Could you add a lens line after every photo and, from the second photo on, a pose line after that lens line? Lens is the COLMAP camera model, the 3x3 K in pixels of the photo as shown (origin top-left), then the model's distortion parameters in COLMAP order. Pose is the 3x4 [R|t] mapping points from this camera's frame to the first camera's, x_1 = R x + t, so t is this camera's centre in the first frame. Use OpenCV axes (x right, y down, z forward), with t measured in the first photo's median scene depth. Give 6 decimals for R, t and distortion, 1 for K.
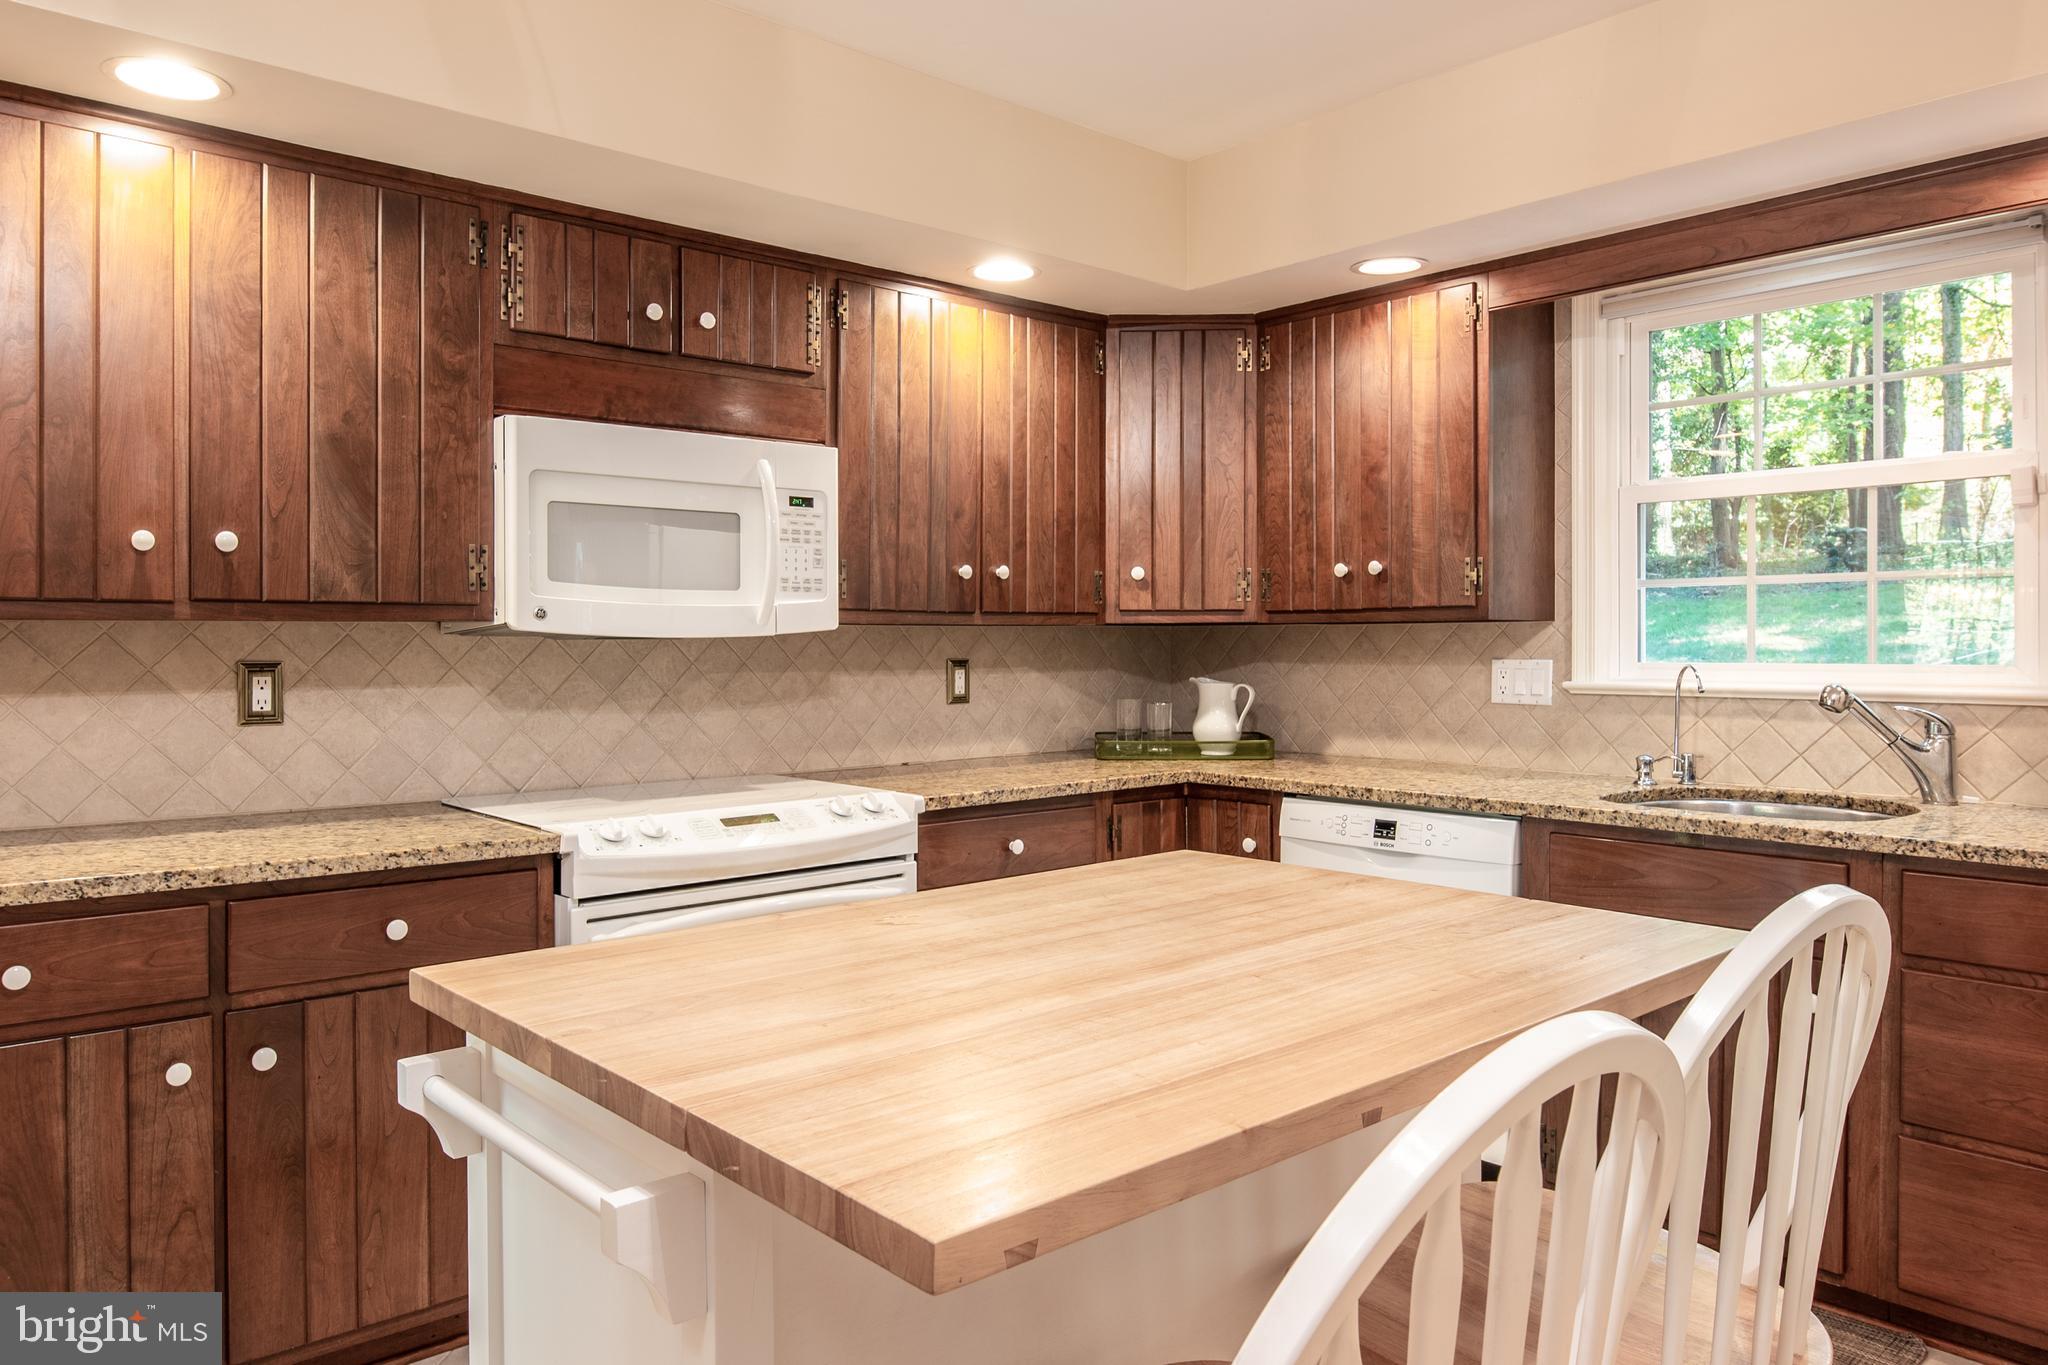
lens RADIAL K [[1379.8, 0, 1000.4], [0, 1379.8, 653.5], [0, 0, 1]] dist [-0.041654, -0.003882]
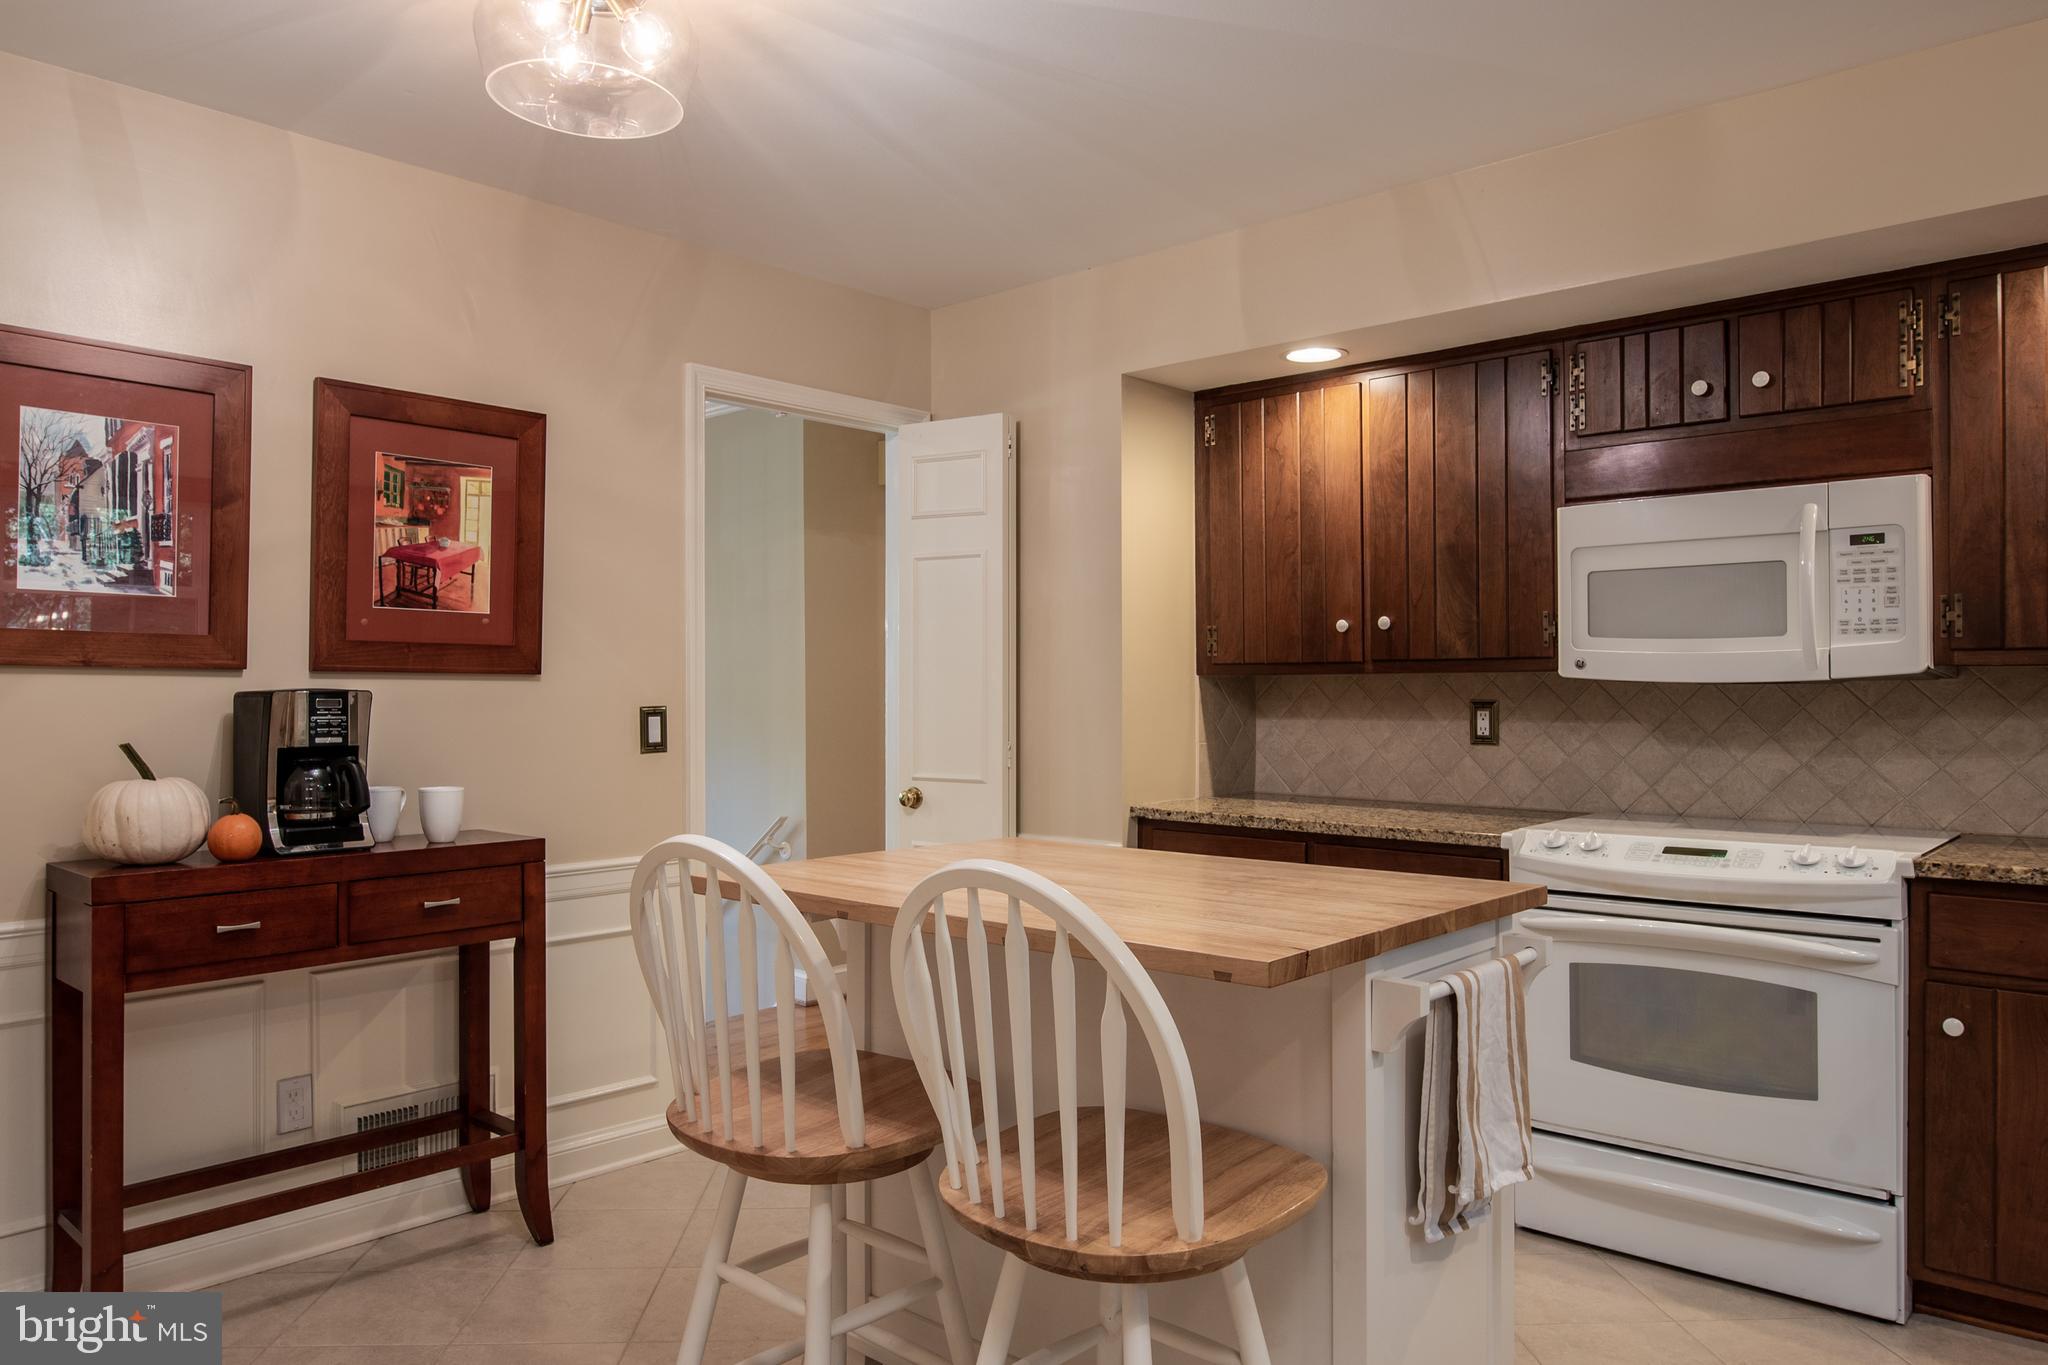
lens RADIAL K [[1379.8, 0, 1011.3], [0, 1379.8, 677.9], [0, 0, 1]] dist [-0.041654, -0.003882]
pose [[0.084163, -0.007002, -0.996427, 0.810314], [-0.006649, 0.999949, -0.007589, -0.003465], [0.996430, 0.007264, 0.084112, 0.364769]]
